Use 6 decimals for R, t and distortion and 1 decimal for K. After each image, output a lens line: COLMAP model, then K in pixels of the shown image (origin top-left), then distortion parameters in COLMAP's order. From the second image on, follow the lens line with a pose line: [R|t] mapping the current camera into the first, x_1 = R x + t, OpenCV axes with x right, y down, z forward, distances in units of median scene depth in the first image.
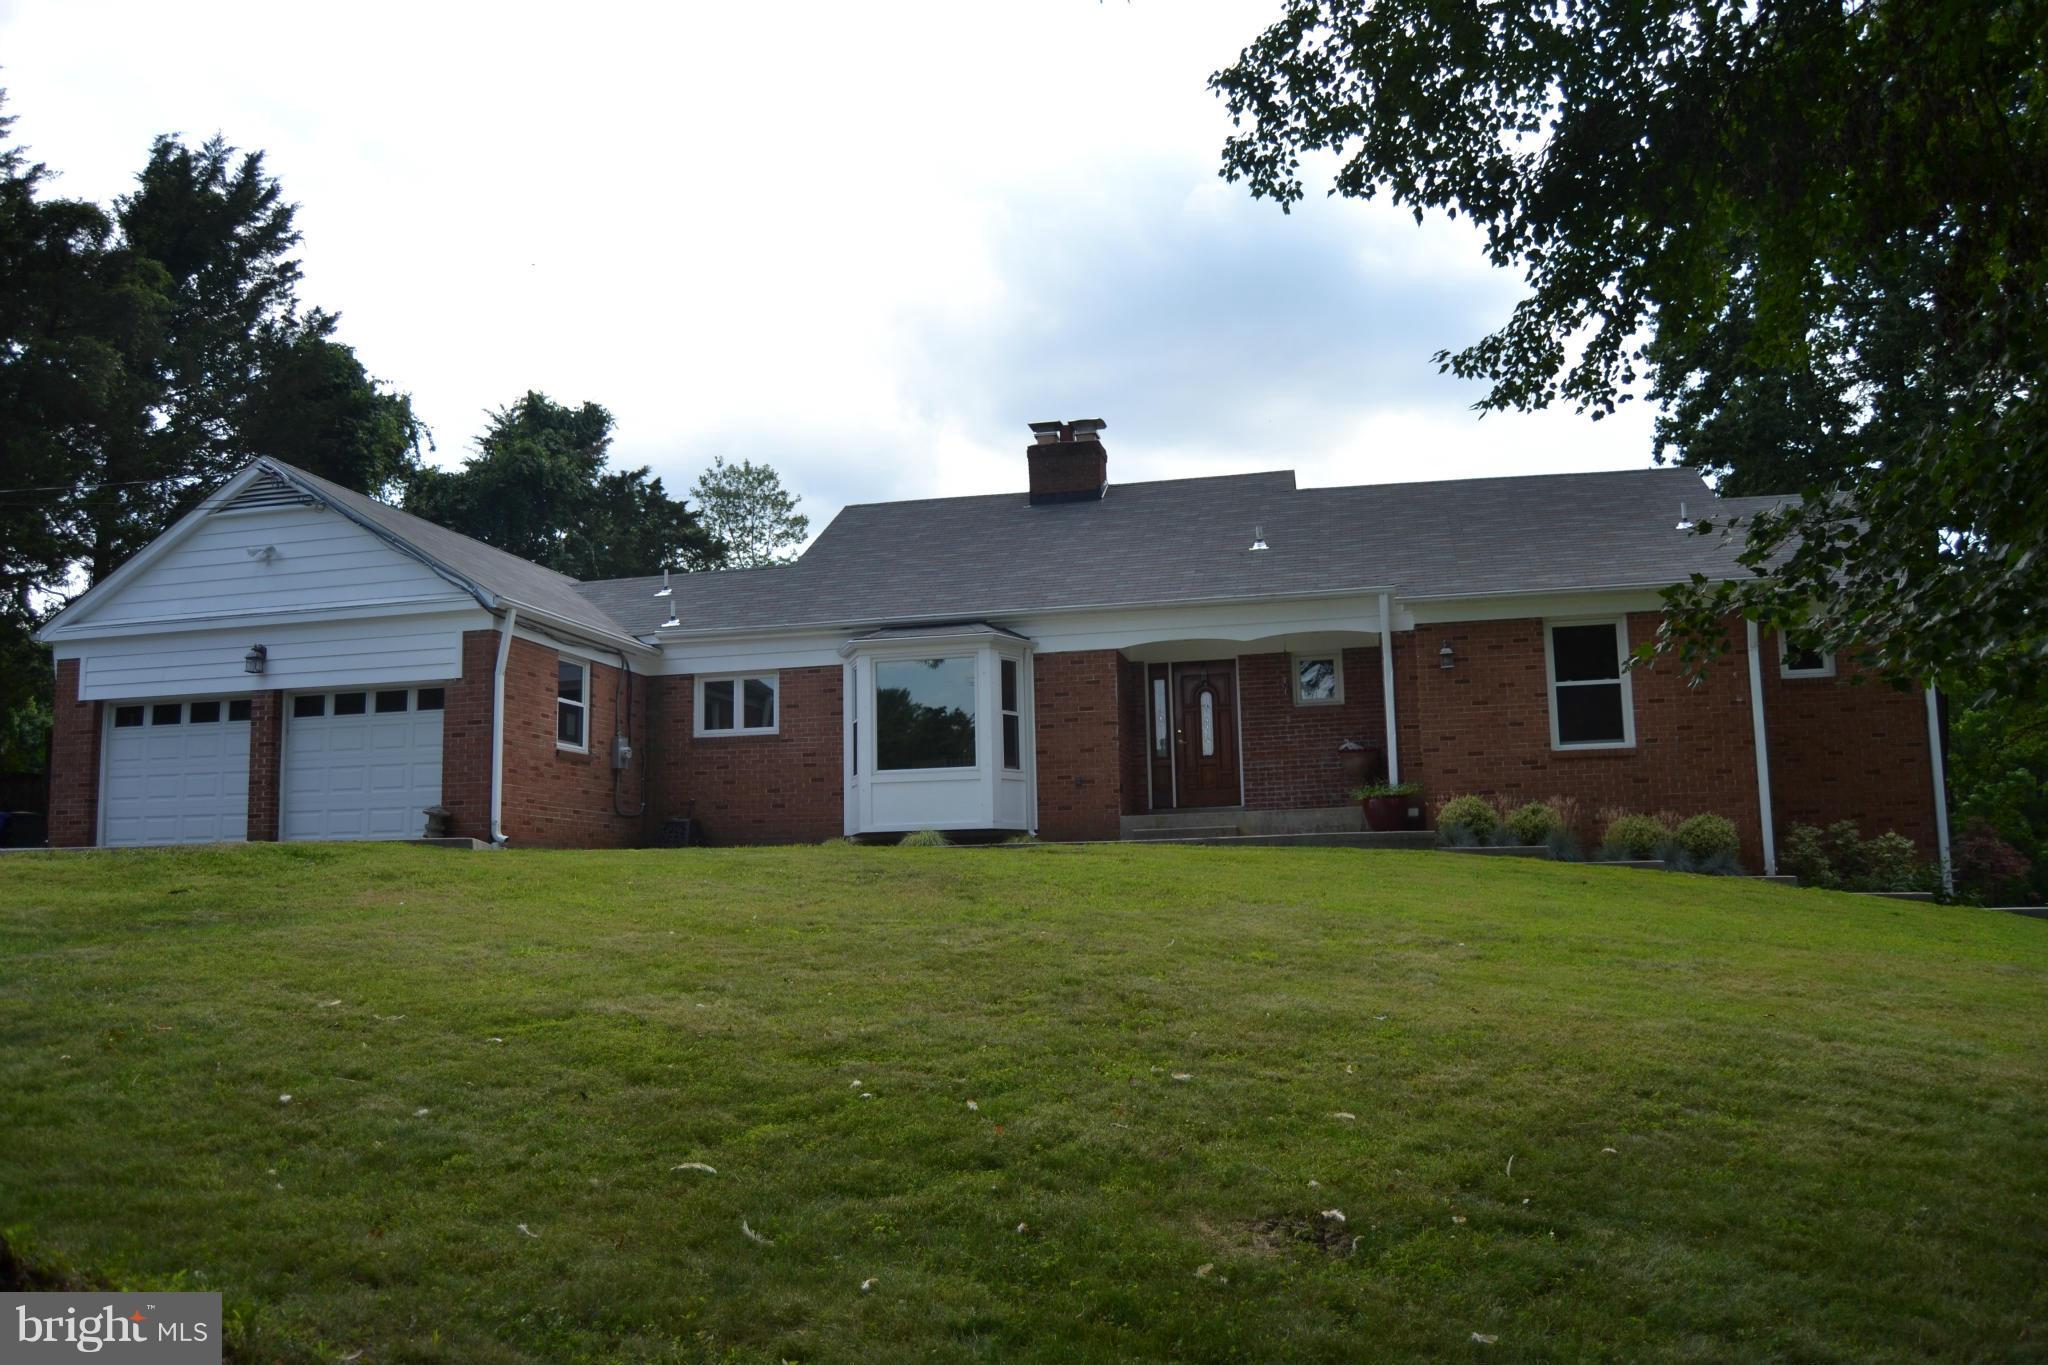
lens RADIAL K [[1654.5, 0, 1032.0], [0, 1654.5, 684.2], [0, 0, 1]] dist [-0.110207, 0.088183]
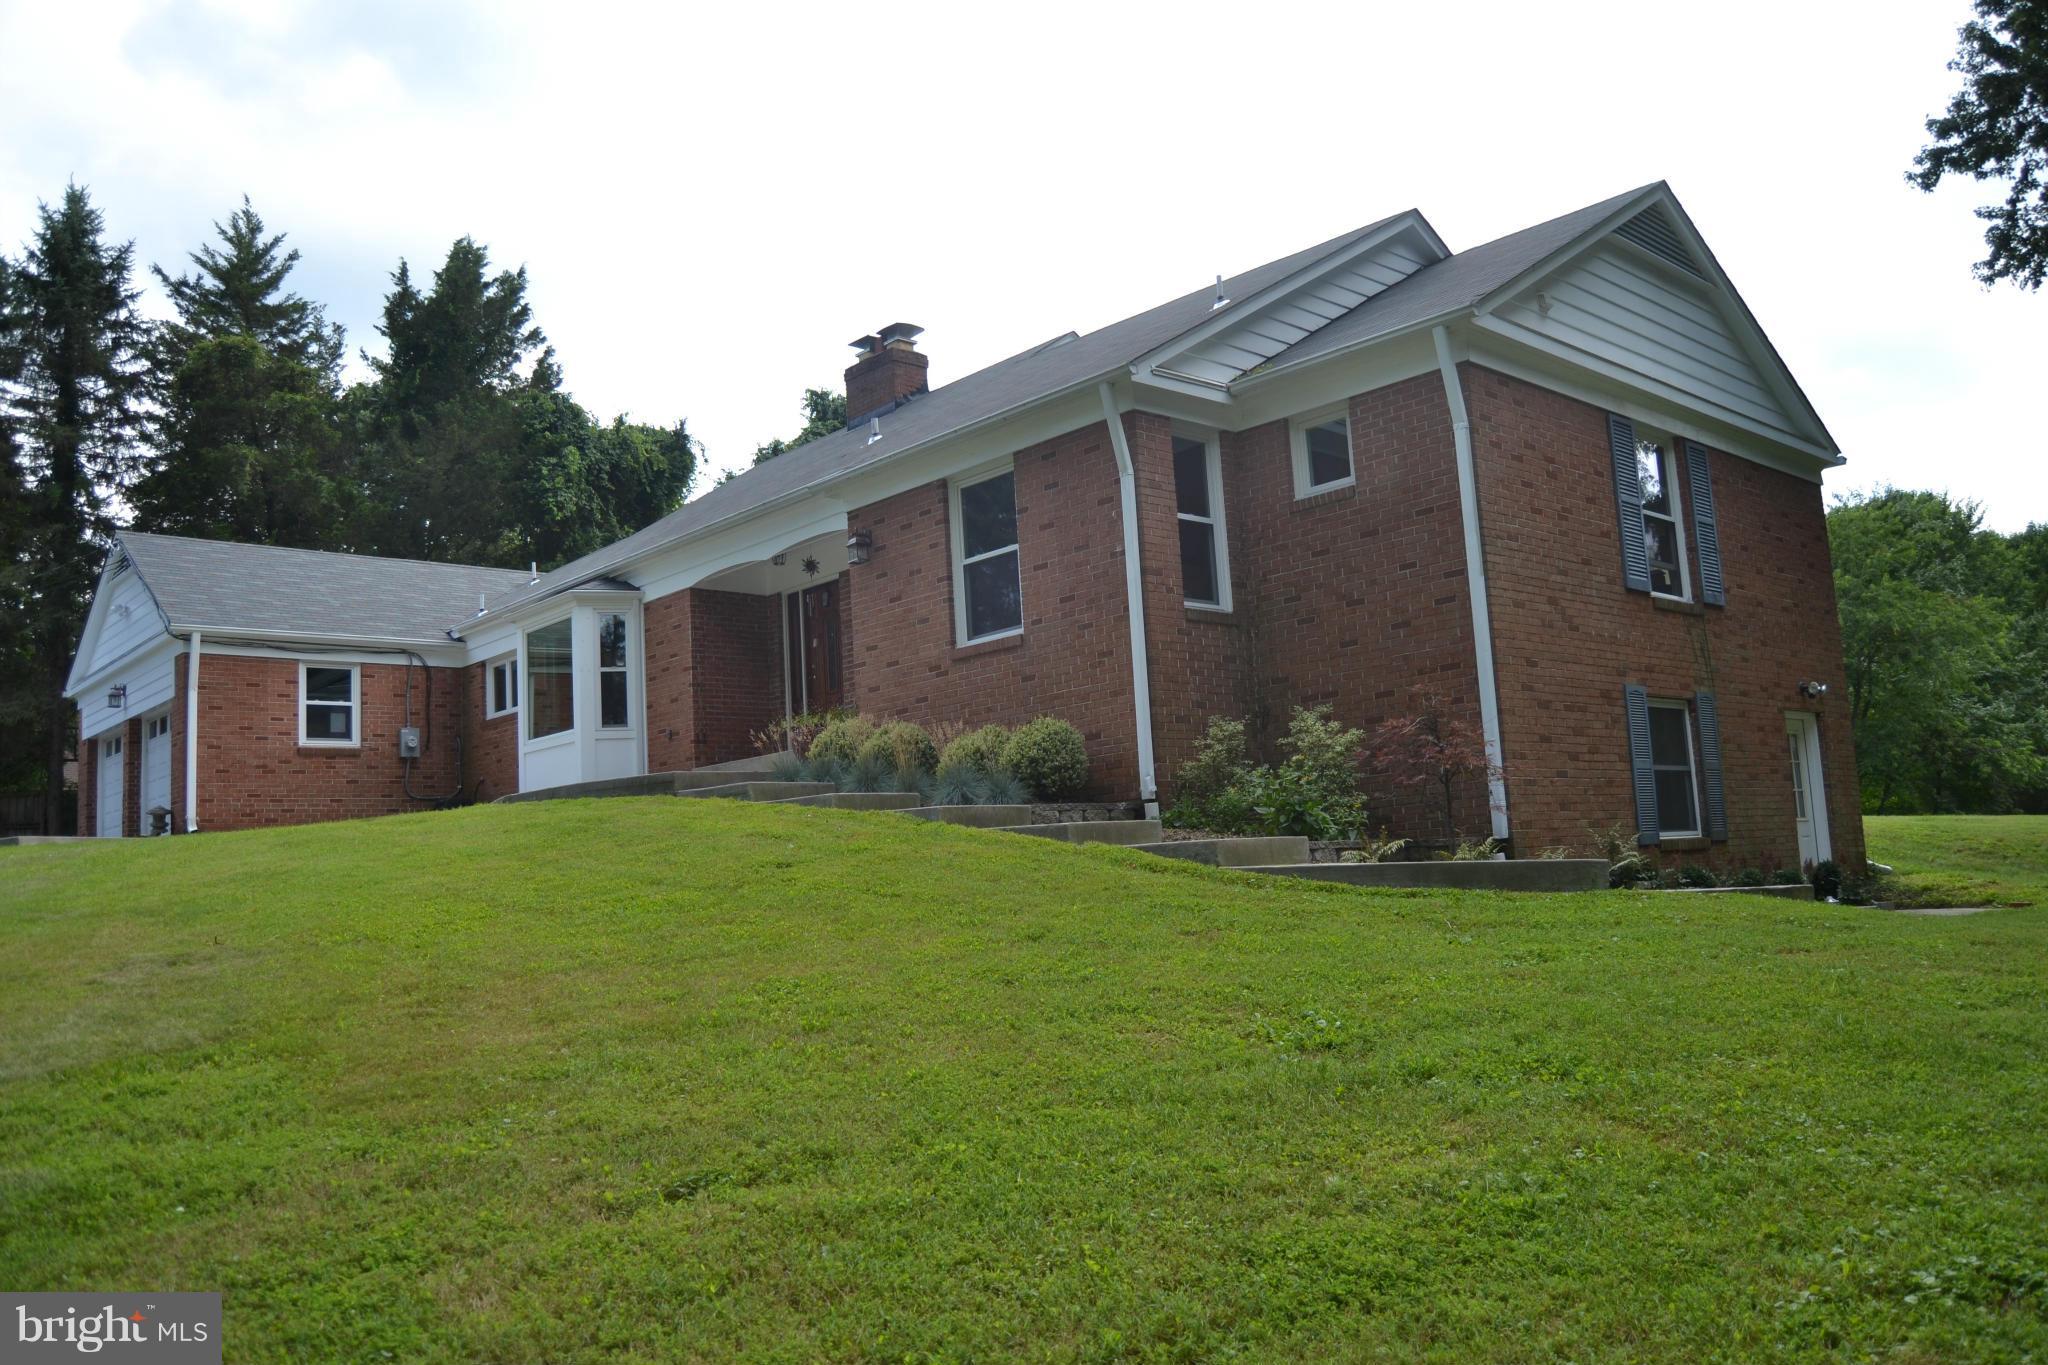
lens RADIAL K [[1654.5, 0, 1032.0], [0, 1654.5, 684.2], [0, 0, 1]] dist [-0.110207, 0.088183]
pose [[0.817942, -0.100654, -0.566427, 0.733950], [0.117305, 0.993071, -0.007076, 0.062076], [0.563214, -0.060657, 0.824082, 0.357616]]
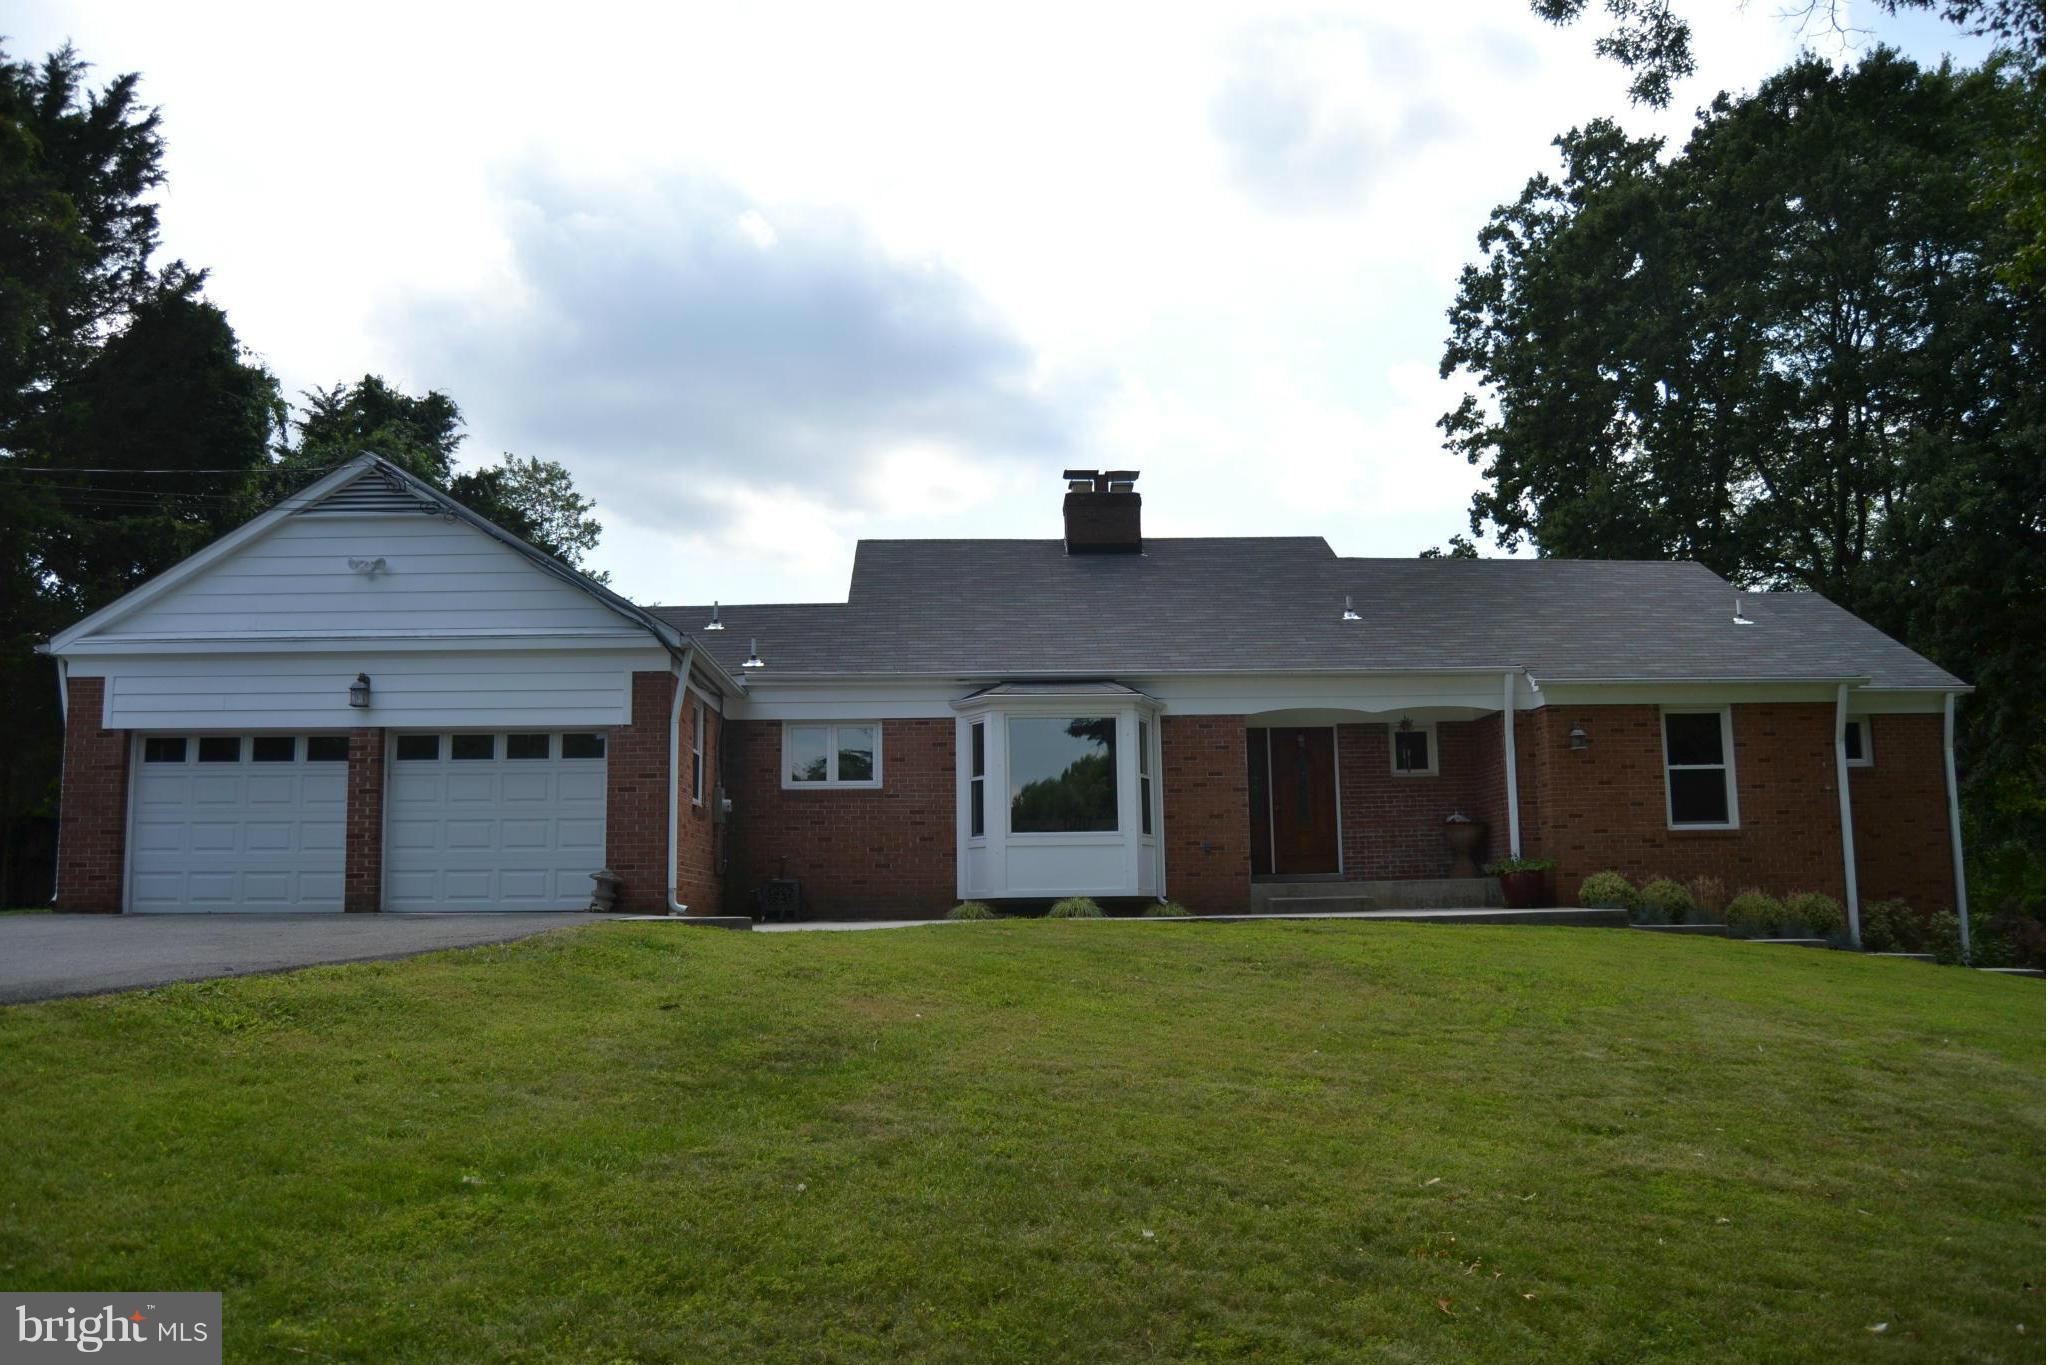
lens RADIAL K [[1654.5, 0, 1032.0], [0, 1654.5, 684.2], [0, 0, 1]] dist [-0.110207, 0.088183]
pose [[0.964541, 0.044623, 0.260133, -0.337692], [-0.041816, 0.998992, -0.016321, -0.018375], [-0.260599, 0.004865, 0.965435, 0.079664]]
